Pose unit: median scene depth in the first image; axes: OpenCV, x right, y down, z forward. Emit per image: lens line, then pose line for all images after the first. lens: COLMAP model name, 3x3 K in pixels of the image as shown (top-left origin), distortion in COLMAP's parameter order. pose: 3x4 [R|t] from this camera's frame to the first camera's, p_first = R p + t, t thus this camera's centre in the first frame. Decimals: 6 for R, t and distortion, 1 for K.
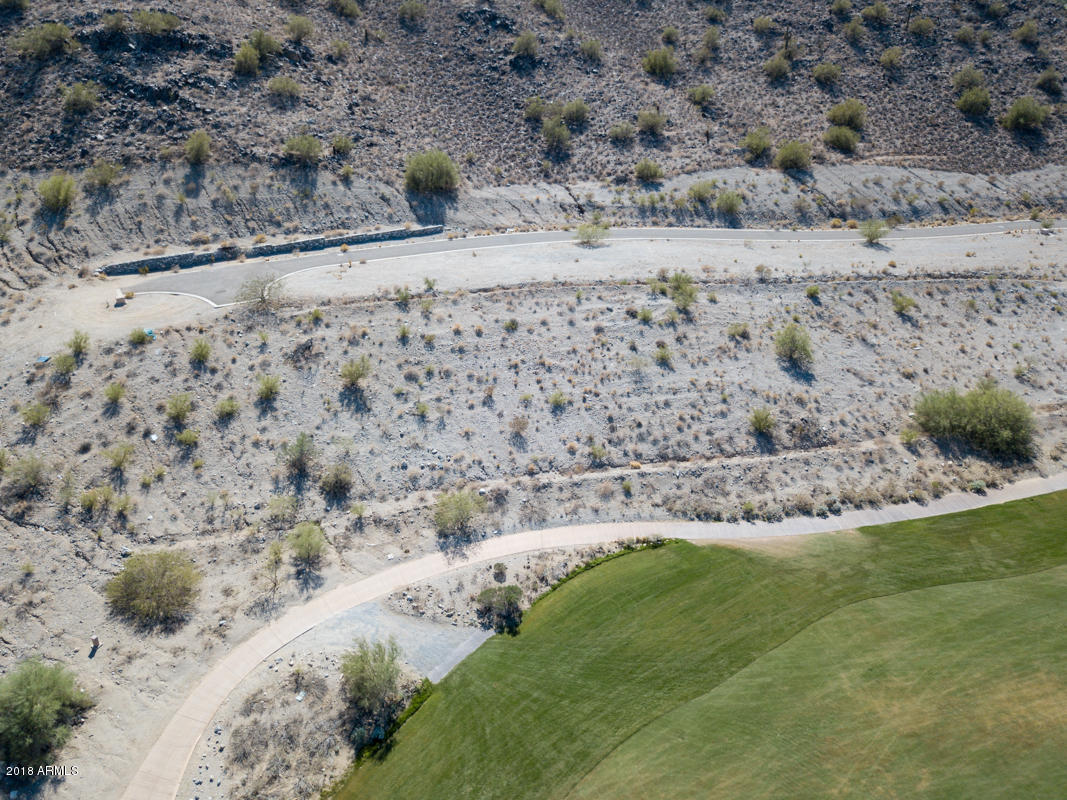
lens RADIAL K [[826.8, 0, 518.9], [0, 826.8, 399.1], [0, 0, 1]] dist [-0.004528, 0.002520]
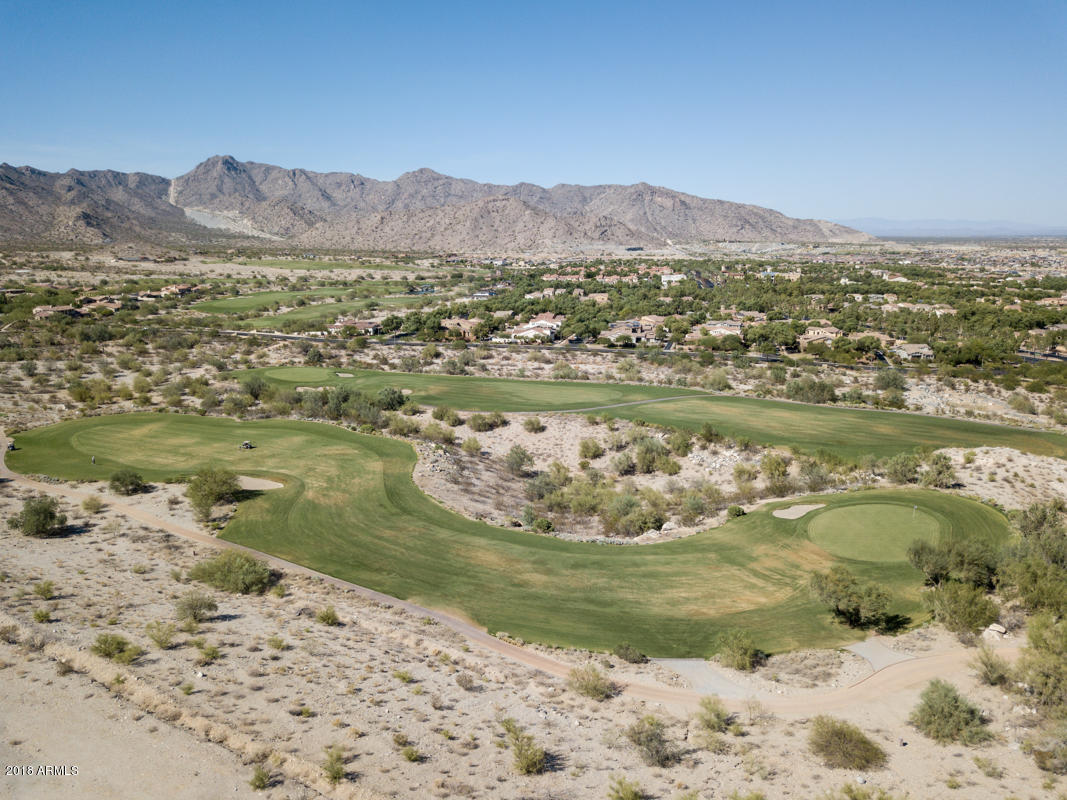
lens RADIAL K [[826.8, 0, 518.9], [0, 826.8, 399.1], [0, 0, 1]] dist [-0.004528, 0.002520]
pose [[-0.608742, -0.133907, 0.781986, -0.613674], [0.388914, 0.808735, 0.441240, -0.522955], [-0.691504, 0.572727, -0.440233, 0.949797]]
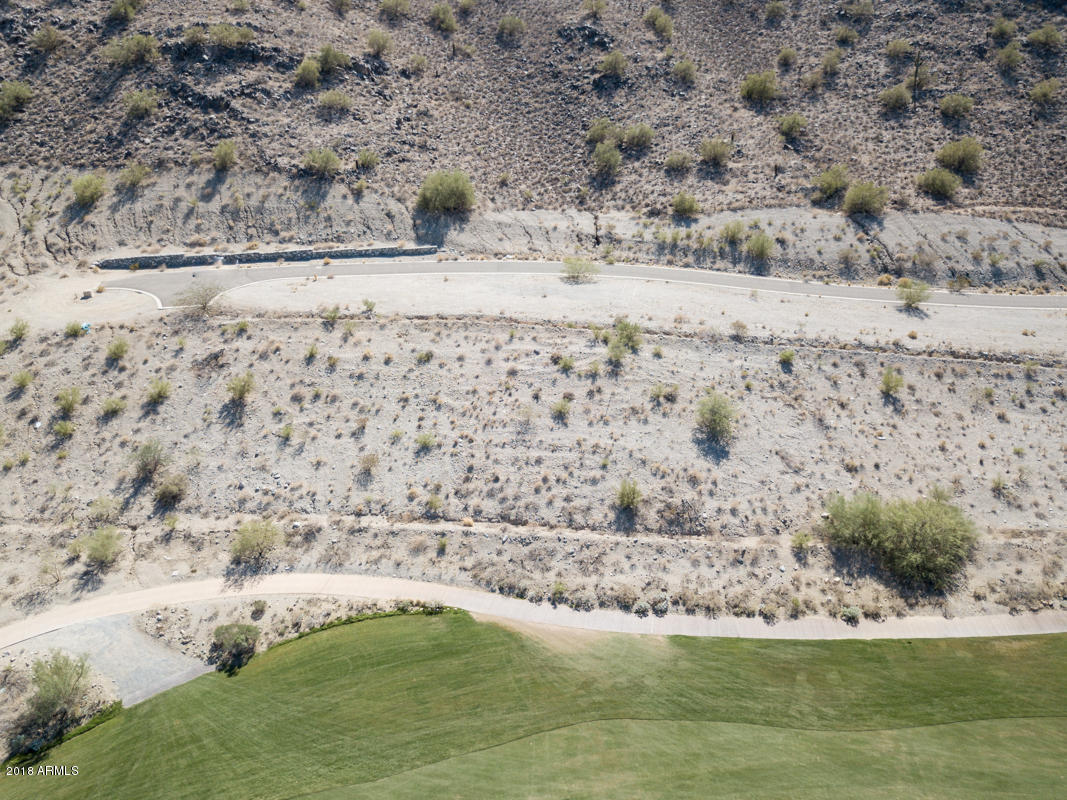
lens RADIAL K [[835.9, 0, 520.1], [0, 835.9, 398.0], [0, 0, 1]] dist [-0.005661, 0.002126]
pose [[0.960886, 0.127633, -0.245780, 0.321835], [-0.130075, 0.991484, 0.006341, -0.057801], [0.244497, 0.025877, 0.969305, 0.066531]]
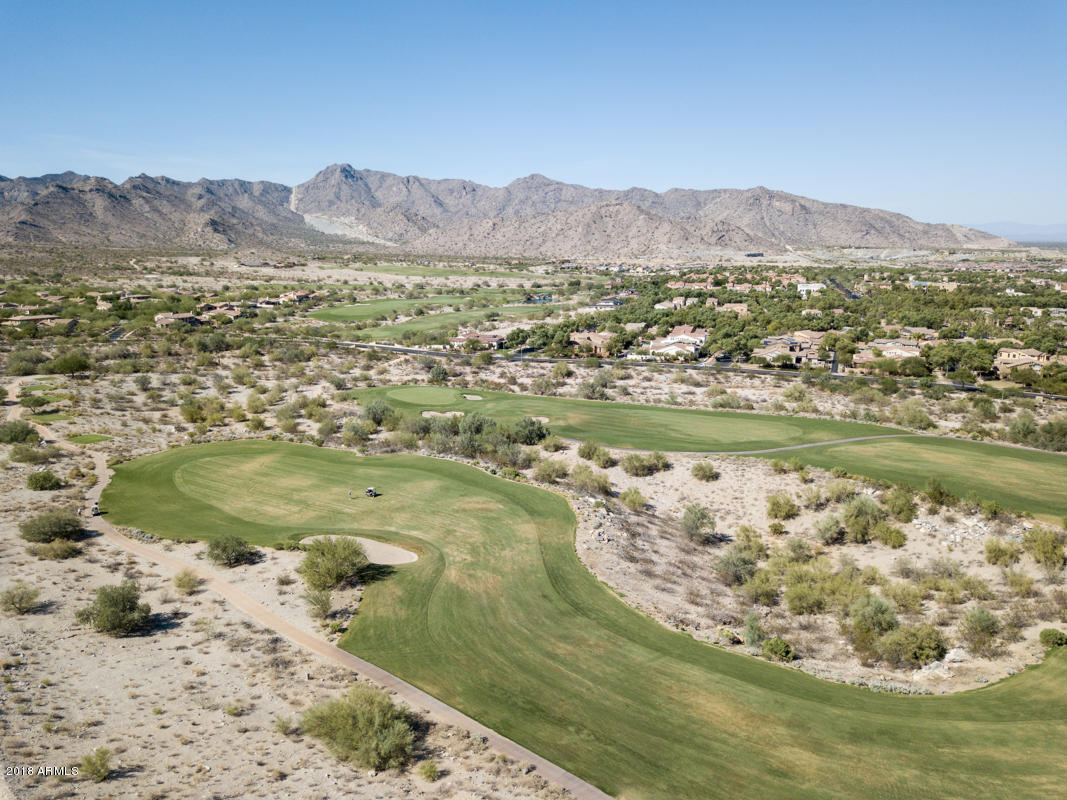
lens RADIAL K [[826.8, 0, 518.9], [0, 826.8, 399.1], [0, 0, 1]] dist [-0.004528, 0.002520]
pose [[-0.503185, -0.141686, 0.852485, -0.224914], [0.421400, 0.821007, 0.385188, -0.480999], [-0.754472, 0.553058, -0.353412, 0.851160]]
